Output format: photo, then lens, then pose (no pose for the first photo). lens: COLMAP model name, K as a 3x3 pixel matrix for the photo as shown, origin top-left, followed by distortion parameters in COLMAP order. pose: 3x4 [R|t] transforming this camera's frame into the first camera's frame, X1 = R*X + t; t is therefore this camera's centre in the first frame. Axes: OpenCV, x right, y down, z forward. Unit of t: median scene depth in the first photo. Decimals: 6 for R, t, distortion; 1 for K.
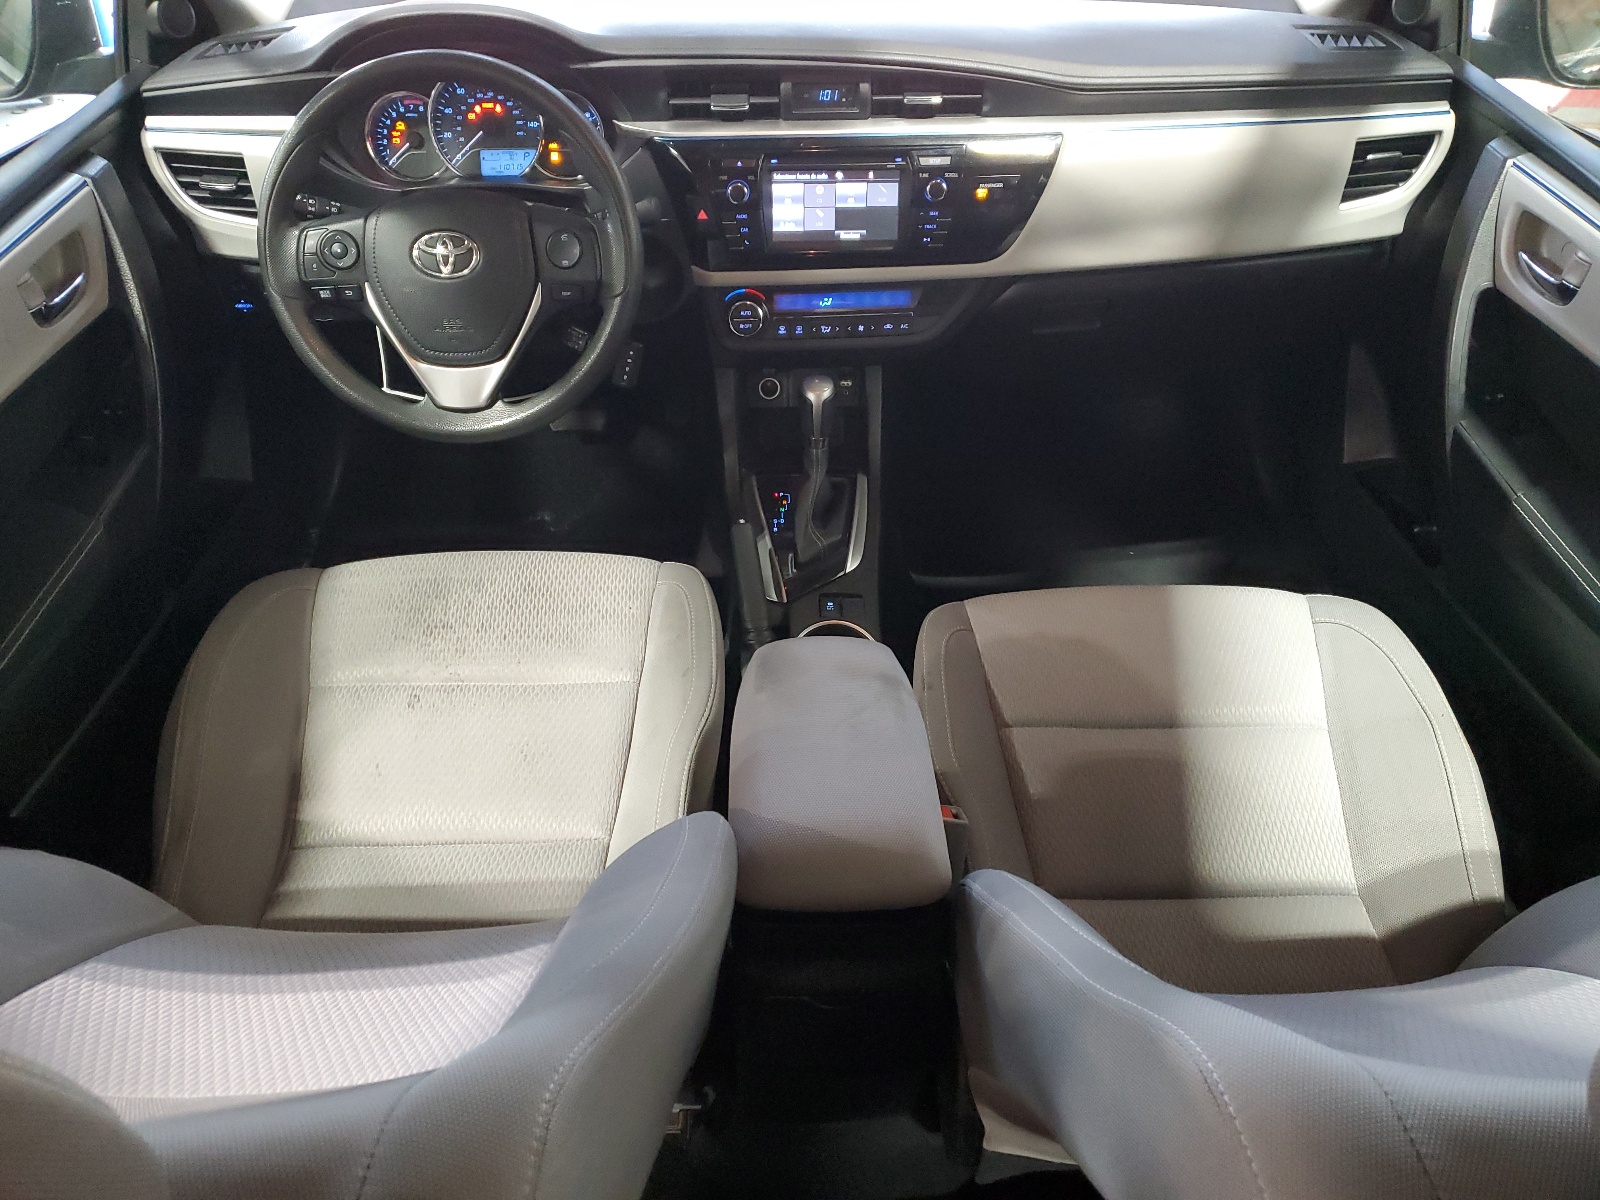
lens RADIAL K [[1213.9, 0, 796.0], [0, 1213.9, 602.4], [0, 0, 1]] dist [0.001213, -0.000297]
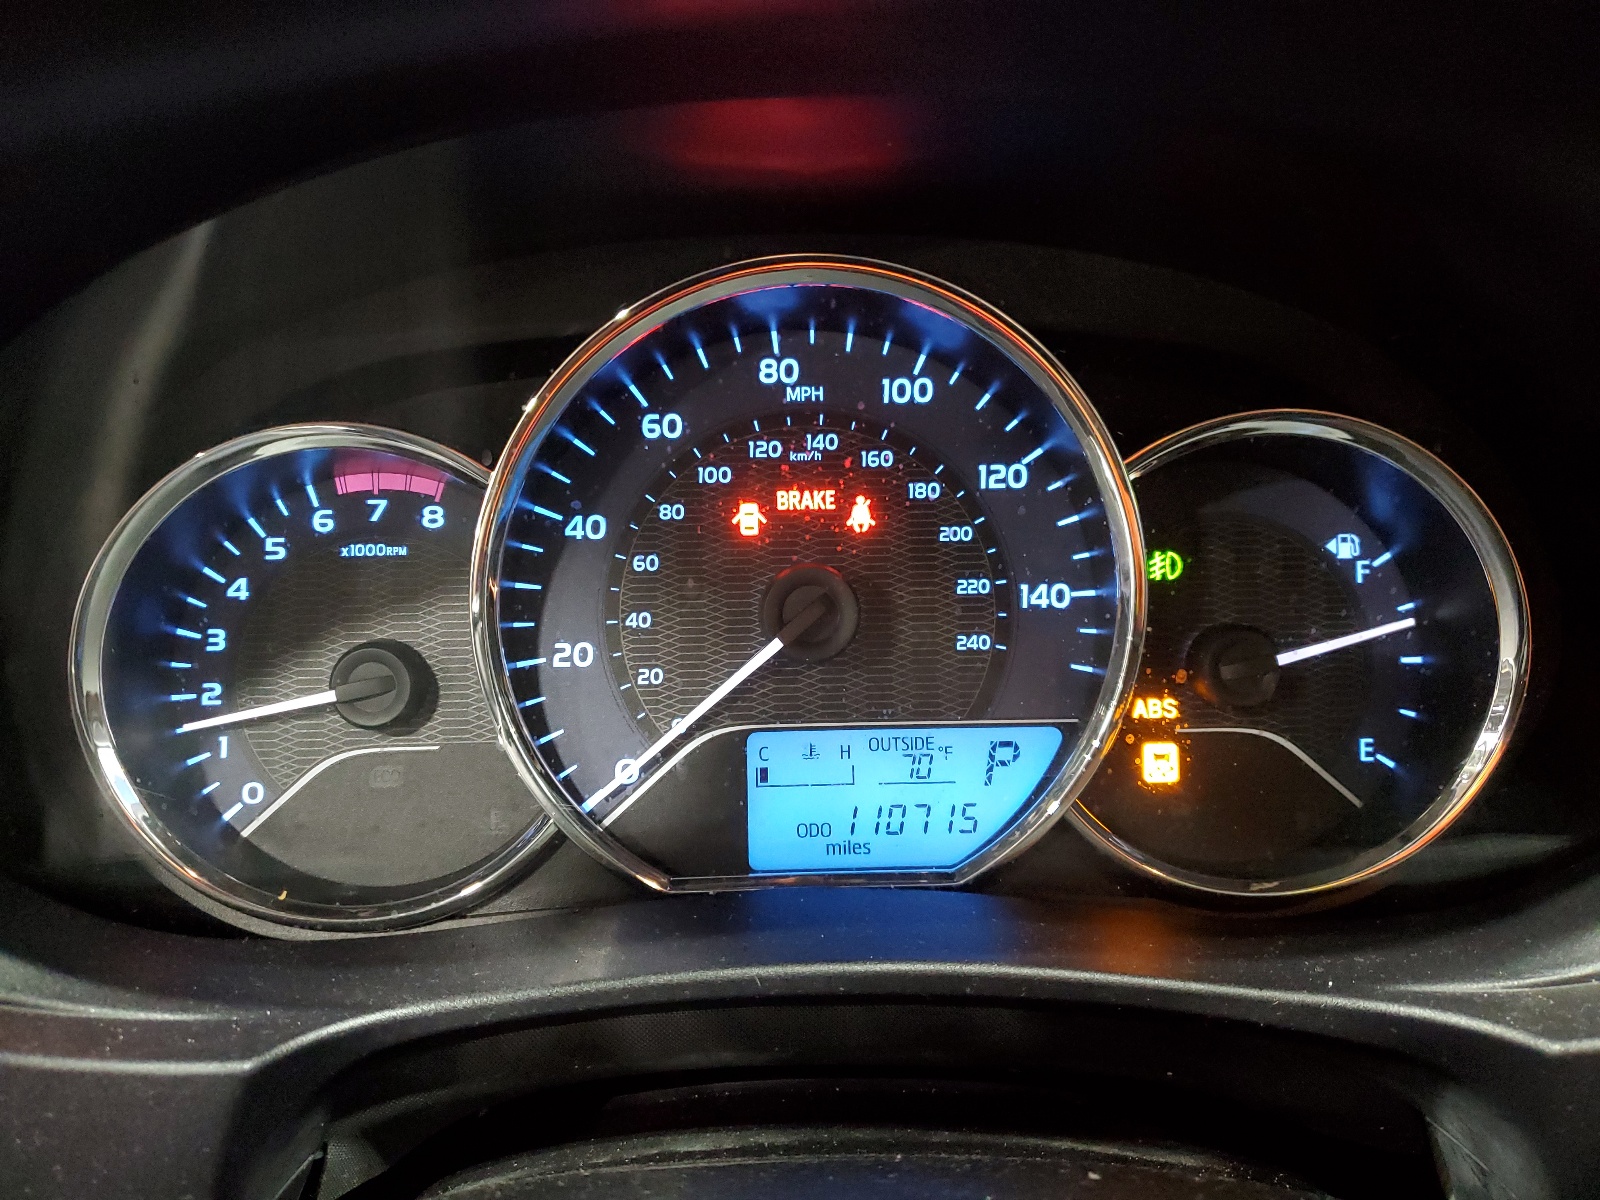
lens RADIAL K [[1204.8, 0, 803.2], [0, 1204.8, 599.4], [0, 0, 1]] dist [0.002426, -0.000661]
pose [[0.999307, -0.004086, 0.037000, -0.260751], [0.014408, 0.958935, -0.283259, -0.343785], [-0.034323, 0.283596, 0.958329, 0.831084]]
